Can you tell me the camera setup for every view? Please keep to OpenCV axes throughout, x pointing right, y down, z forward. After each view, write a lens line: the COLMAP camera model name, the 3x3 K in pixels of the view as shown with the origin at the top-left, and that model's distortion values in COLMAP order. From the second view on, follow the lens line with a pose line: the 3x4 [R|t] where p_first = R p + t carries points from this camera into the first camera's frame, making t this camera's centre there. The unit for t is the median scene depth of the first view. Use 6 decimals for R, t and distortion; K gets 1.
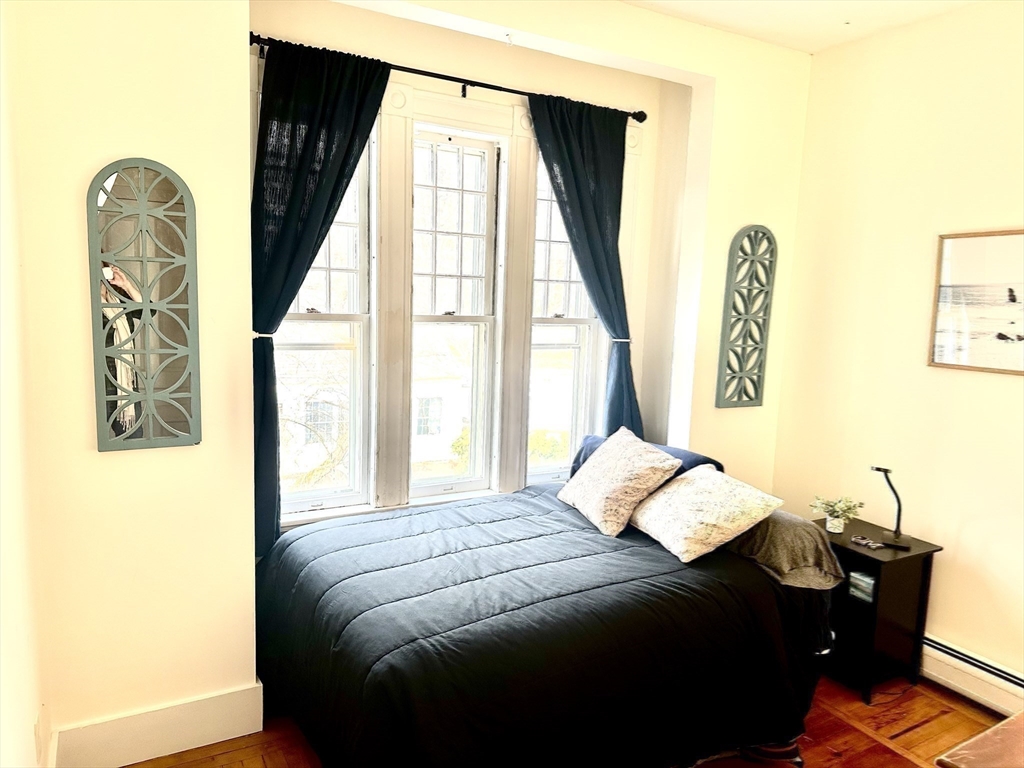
lens RADIAL K [[716.1, 0, 515.3], [0, 716.1, 383.5], [0, 0, 1]] dist [0.087550, -0.113162]
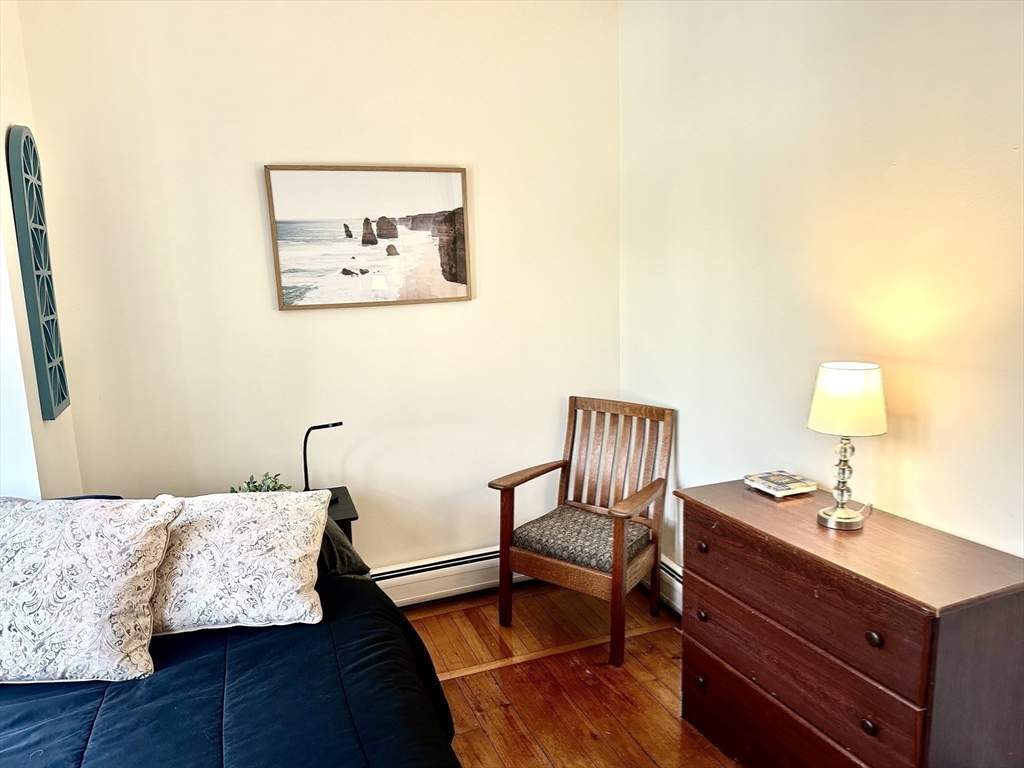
lens RADIAL K [[716.1, 0, 515.3], [0, 716.1, 383.5], [0, 0, 1]] dist [0.087550, -0.113162]
pose [[0.151244, -0.206931, 0.966594, -0.313406], [0.157483, 0.970398, 0.183104, -0.059589], [-0.975871, 0.124528, 0.179355, 0.594901]]
